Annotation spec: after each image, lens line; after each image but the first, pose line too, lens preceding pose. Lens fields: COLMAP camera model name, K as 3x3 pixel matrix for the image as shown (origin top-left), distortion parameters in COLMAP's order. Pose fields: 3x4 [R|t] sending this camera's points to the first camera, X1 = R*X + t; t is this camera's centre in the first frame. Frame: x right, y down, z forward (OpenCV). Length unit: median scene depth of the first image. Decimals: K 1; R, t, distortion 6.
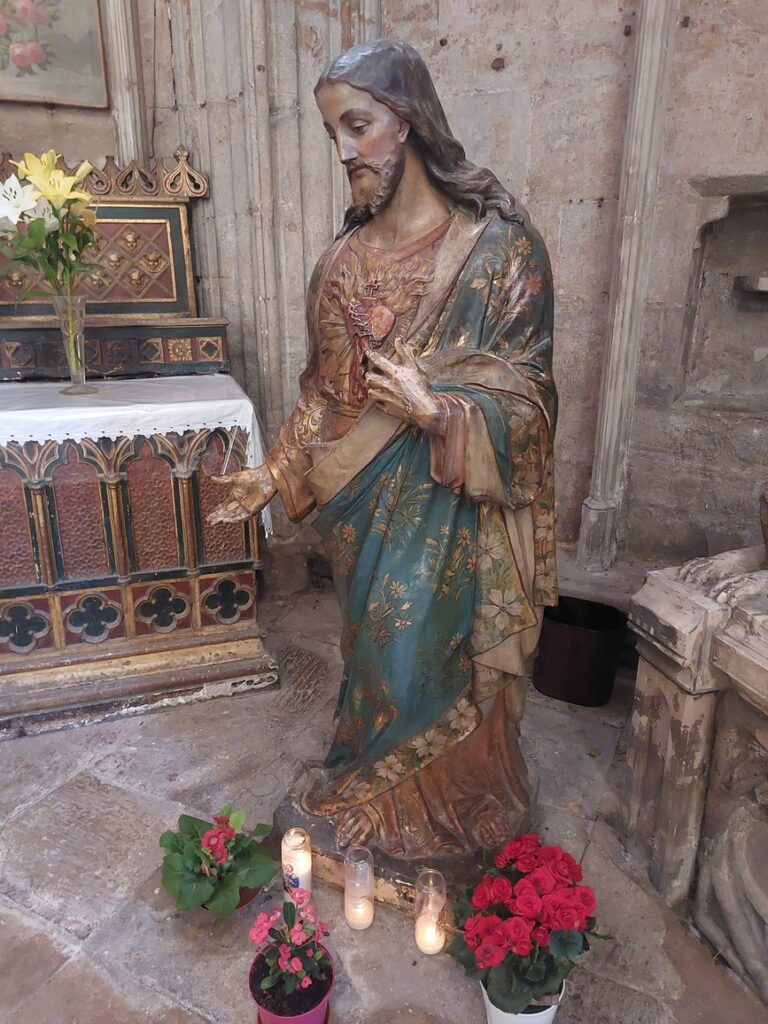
lens RADIAL K [[733.4, 0, 384.0], [0, 733.4, 512.0], [0, 0, 1]] dist [0.100751, -0.130878]
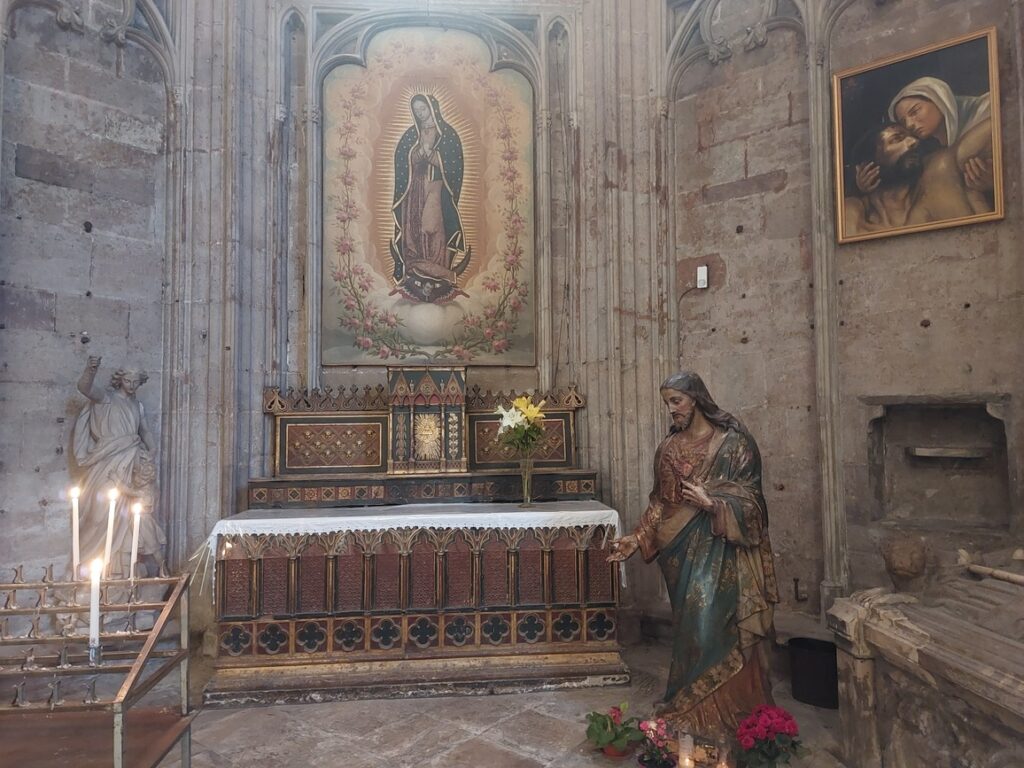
lens RADIAL K [[733.4, 0, 512.0], [0, 733.4, 384.0], [0, 0, 1]] dist [0.100751, -0.130878]
pose [[0.975638, -0.027894, -0.217604, -0.019101], [-0.054240, 0.930420, -0.362458, 0.248913], [0.212574, 0.365431, 0.906241, -0.909325]]
